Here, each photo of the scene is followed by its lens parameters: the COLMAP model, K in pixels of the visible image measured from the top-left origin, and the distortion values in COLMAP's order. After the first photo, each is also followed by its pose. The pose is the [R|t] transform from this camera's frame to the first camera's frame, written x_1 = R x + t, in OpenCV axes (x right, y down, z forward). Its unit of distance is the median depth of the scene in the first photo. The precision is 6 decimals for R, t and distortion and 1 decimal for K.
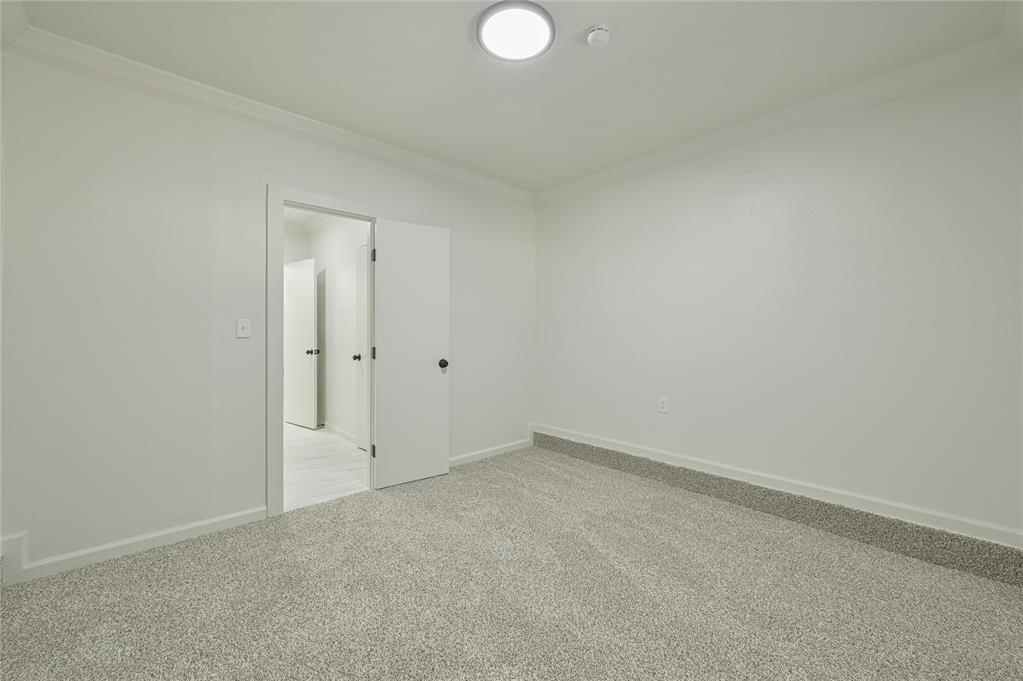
lens RADIAL K [[402.9, 0, 514.5], [0, 402.9, 339.6], [0, 0, 1]] dist [-0.000396, 0.000036]
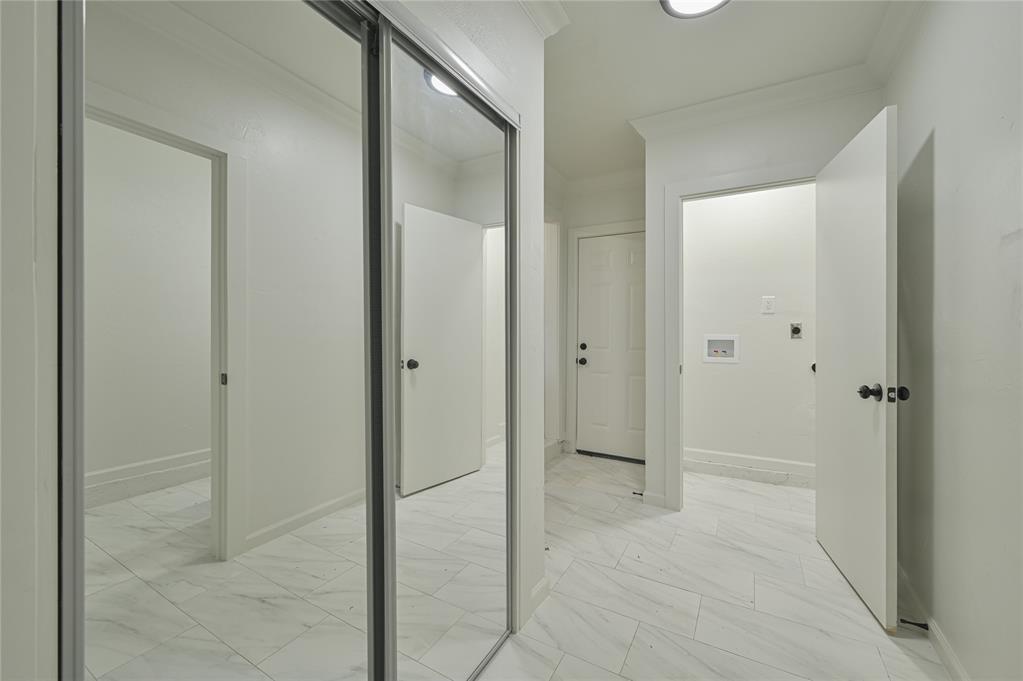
lens RADIAL K [[402.9, 0, 514.5], [0, 402.9, 339.6], [0, 0, 1]] dist [-0.000396, 0.000036]
pose [[0.325274, -0.000568, -0.945620, -0.288998], [-0.004627, 0.999987, -0.002192, -0.009973], [0.945609, 0.005088, 0.325267, 0.611214]]
